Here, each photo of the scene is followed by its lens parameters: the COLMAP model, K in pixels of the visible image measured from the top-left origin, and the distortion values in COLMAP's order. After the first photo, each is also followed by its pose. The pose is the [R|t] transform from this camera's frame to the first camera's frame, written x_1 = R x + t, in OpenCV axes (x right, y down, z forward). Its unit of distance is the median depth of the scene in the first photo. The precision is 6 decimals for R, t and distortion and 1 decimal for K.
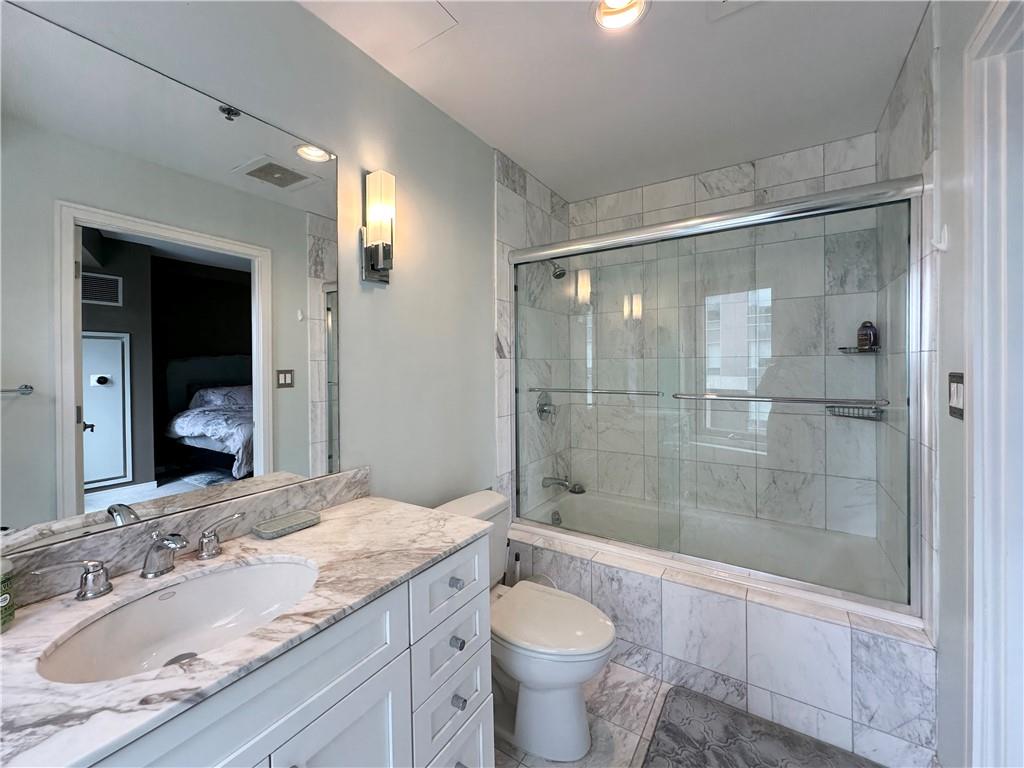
lens RADIAL K [[415.0, 0, 511.3], [0, 415.0, 365.3], [0, 0, 1]] dist [-0.001897, 0.000152]
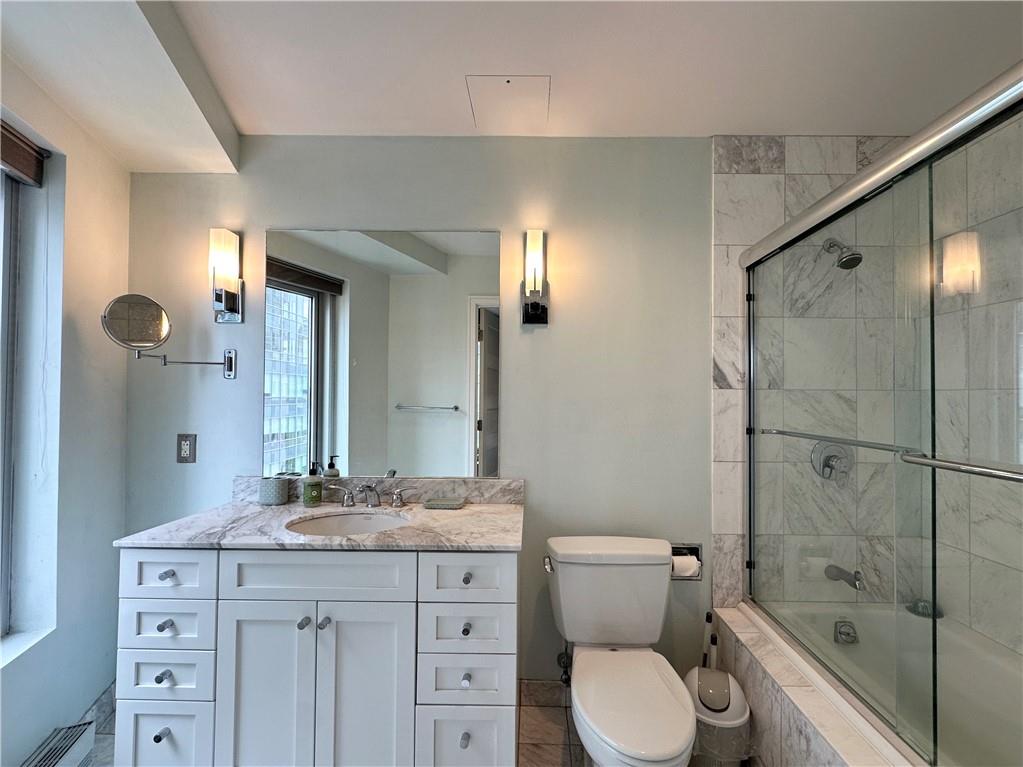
lens RADIAL K [[438.4, 0, 511.5], [0, 438.4, 383.5], [0, 0, 1]] dist [-0.002786, -0.000031]
pose [[0.535343, -0.008370, -0.844593, 0.726988], [-0.013465, 0.999739, -0.018443, -0.008950], [0.844527, 0.021246, 0.535091, 0.305009]]
